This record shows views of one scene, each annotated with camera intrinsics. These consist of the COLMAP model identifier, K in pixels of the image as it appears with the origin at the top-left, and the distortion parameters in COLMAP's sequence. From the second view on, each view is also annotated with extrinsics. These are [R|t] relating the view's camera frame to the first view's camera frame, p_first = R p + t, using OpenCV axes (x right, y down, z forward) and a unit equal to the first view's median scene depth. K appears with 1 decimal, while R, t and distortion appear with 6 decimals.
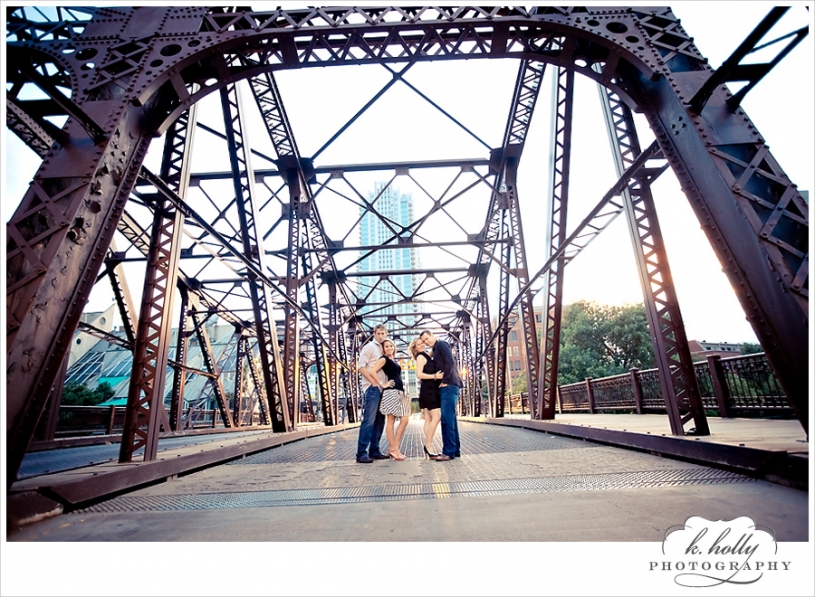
lens RADIAL K [[413.9, 0, 410.7], [0, 413.9, 287.5], [0, 0, 1]] dist [-0.021167, 0.000718]
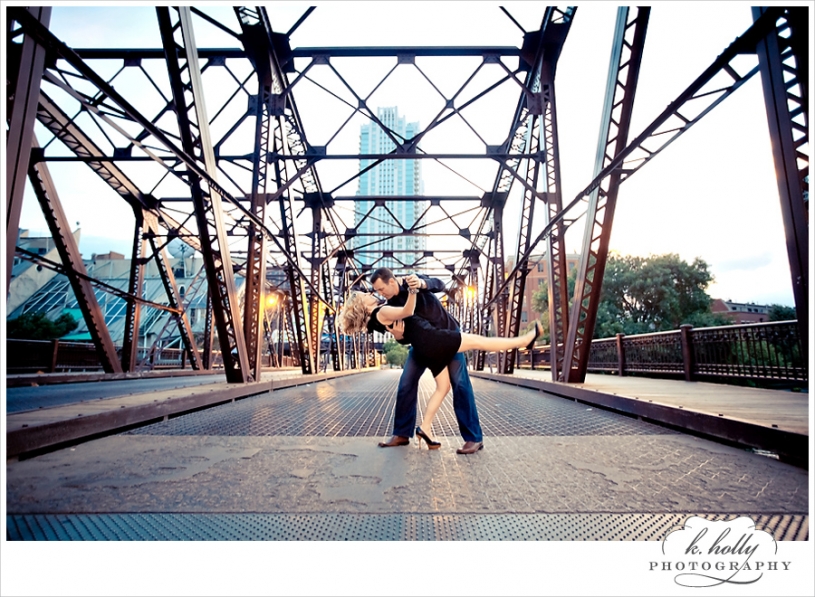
lens RADIAL K [[387.1, 0, 407.5], [0, 387.1, 298.5], [0, 0, 1]] dist [0.000309, 0.000186]
pose [[0.998908, 0.045264, -0.011614, 0.010022], [-0.043070, 0.988203, 0.146971, 0.051486], [0.018130, -0.146310, 0.989073, 0.224017]]
